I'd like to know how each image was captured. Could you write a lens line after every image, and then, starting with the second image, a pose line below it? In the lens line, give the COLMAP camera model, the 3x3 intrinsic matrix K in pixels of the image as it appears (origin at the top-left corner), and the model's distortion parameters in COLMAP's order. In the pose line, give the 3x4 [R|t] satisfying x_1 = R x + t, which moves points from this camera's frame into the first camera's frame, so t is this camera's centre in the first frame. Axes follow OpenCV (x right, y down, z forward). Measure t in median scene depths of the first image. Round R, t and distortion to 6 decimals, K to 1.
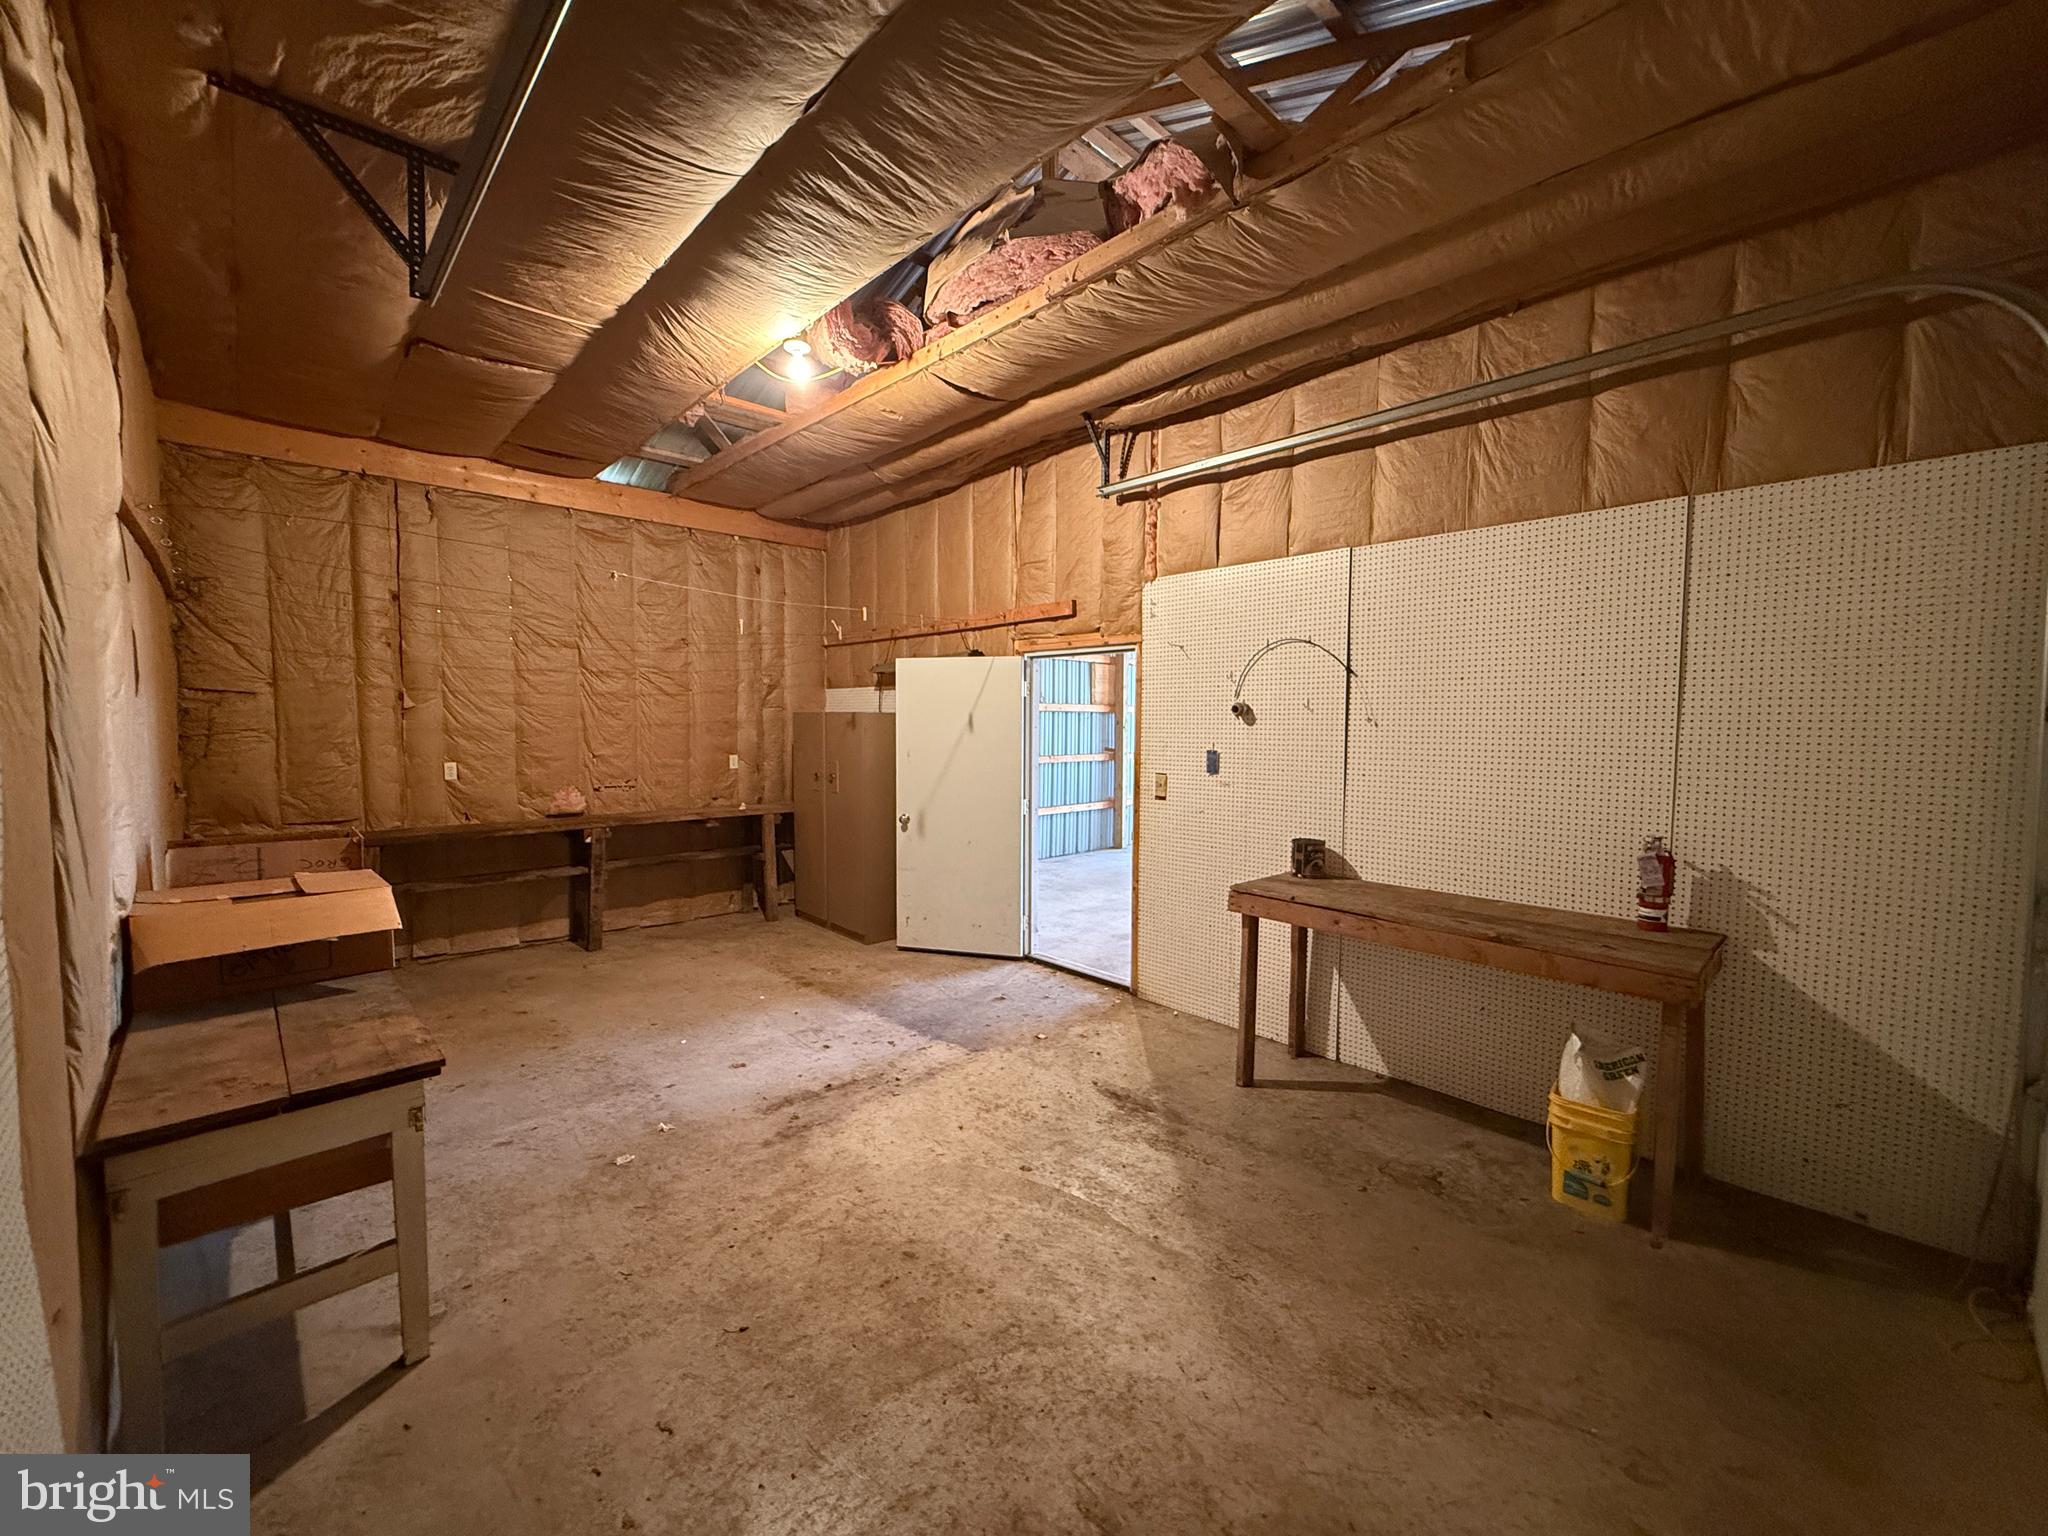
lens RADIAL K [[826.0, 0, 1022.9], [0, 826.0, 770.6], [0, 0, 1]] dist [-0.001759, -0.000096]
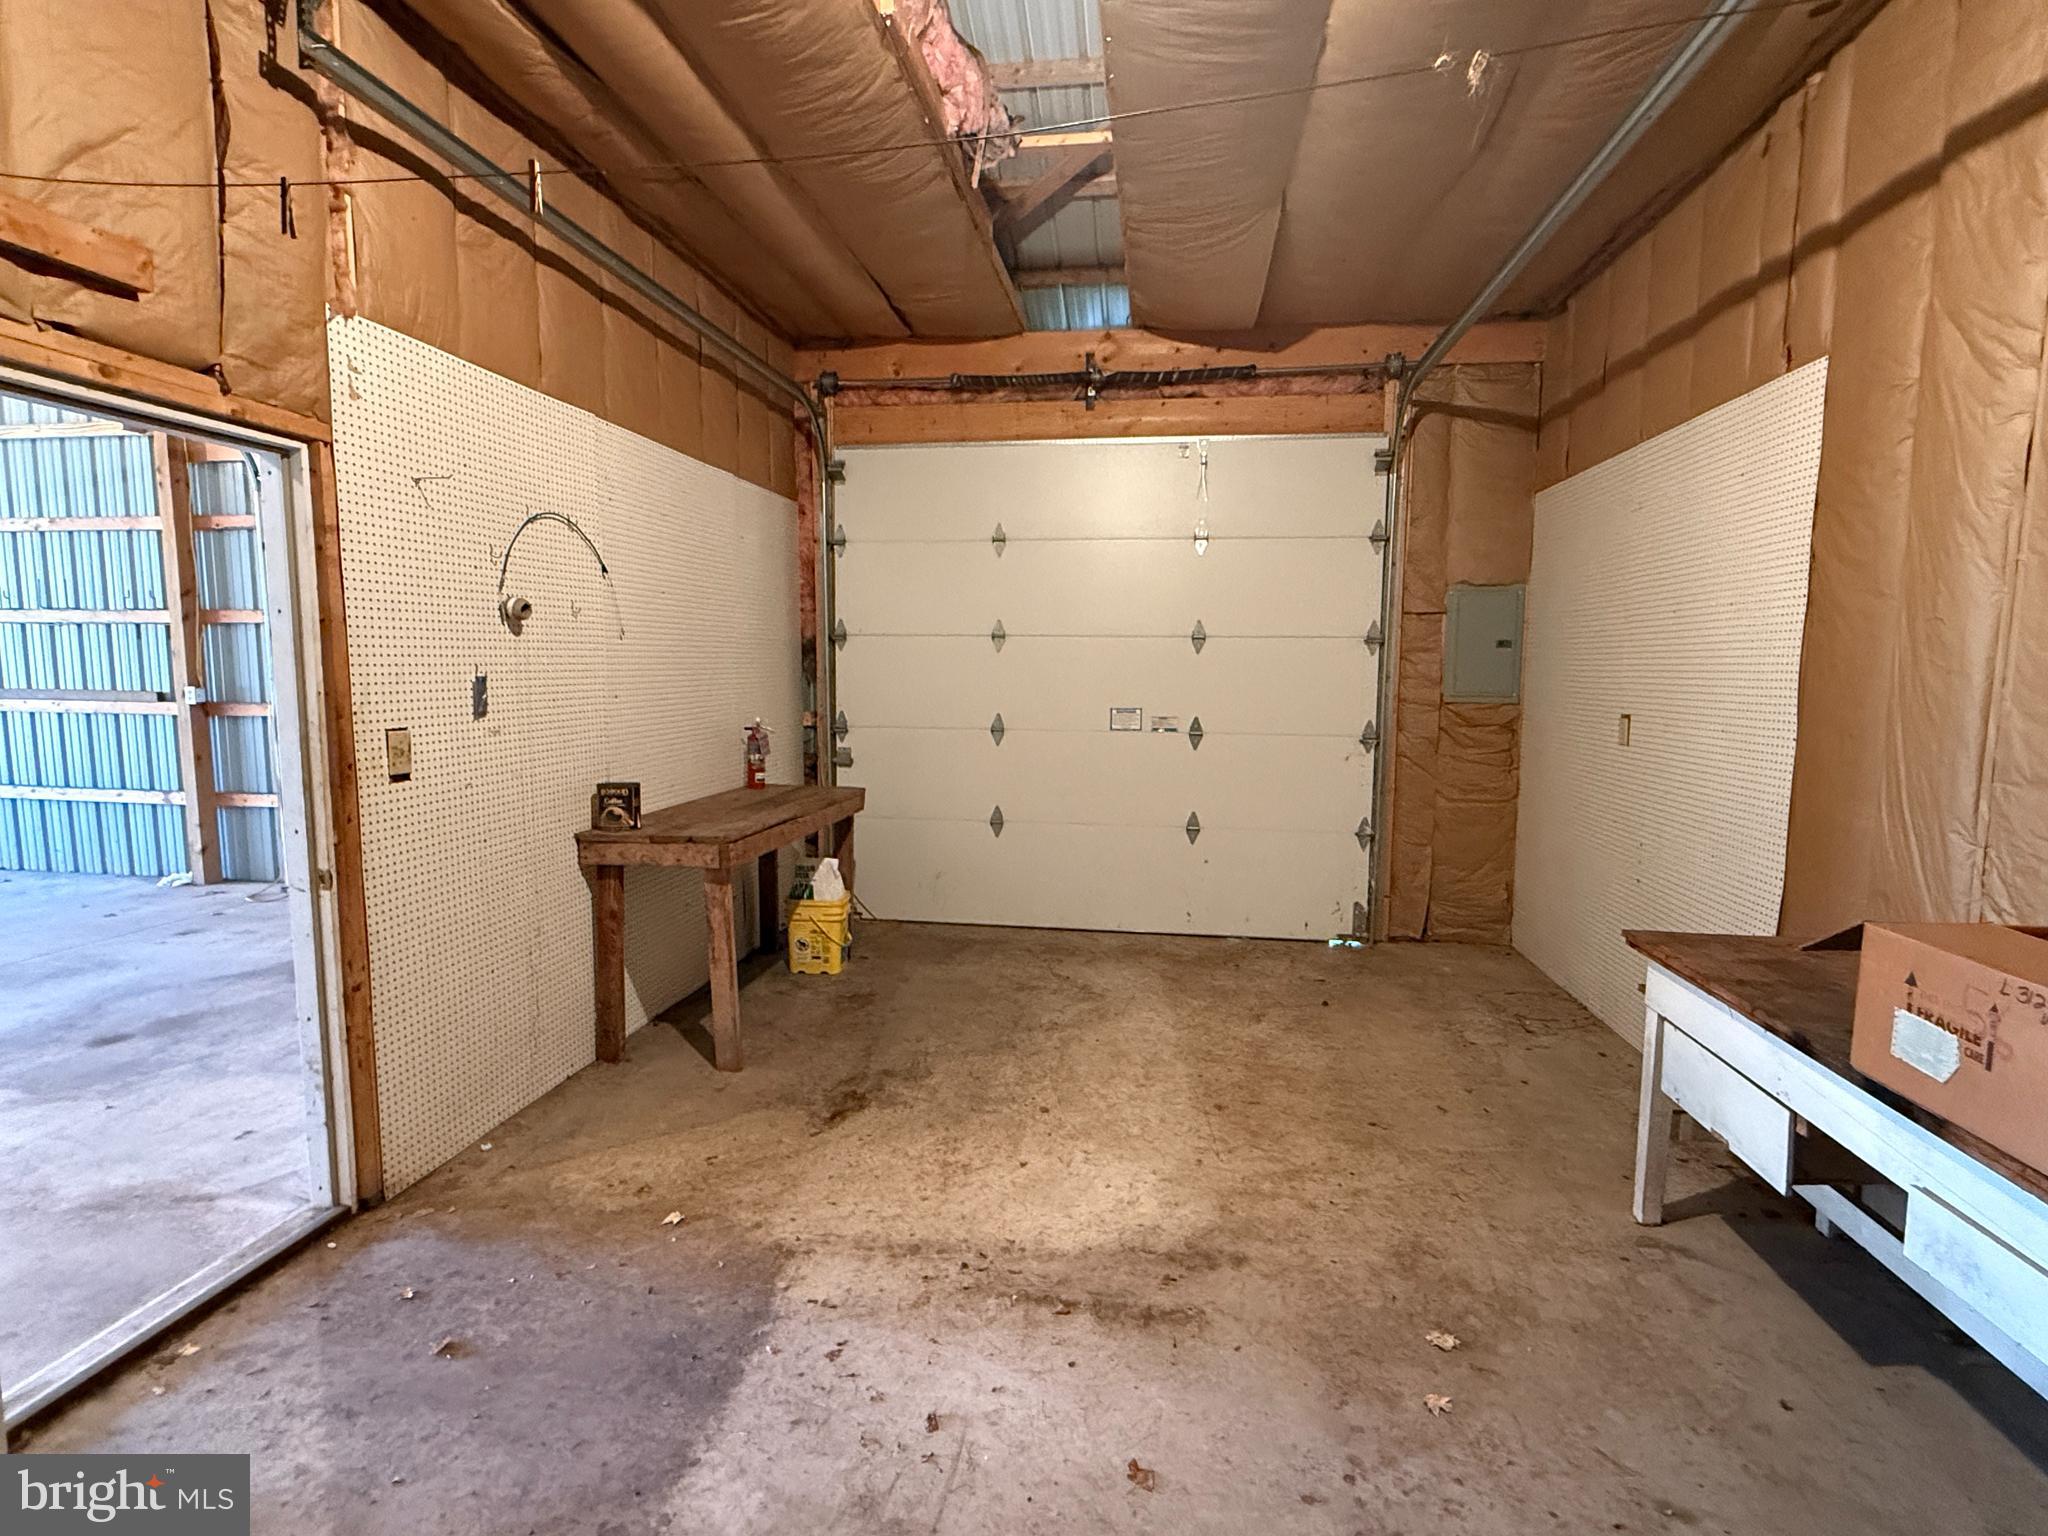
lens RADIAL K [[1012.8, 0, 1024.7], [0, 1012.8, 772.1], [0, 0, 1]] dist [0.003155, 0.000419]
pose [[-0.620880, -0.095523, 0.778063, -0.698008], [0.035352, 0.988126, 0.149523, -0.062423], [-0.783108, 0.120342, -0.610131, 1.378640]]
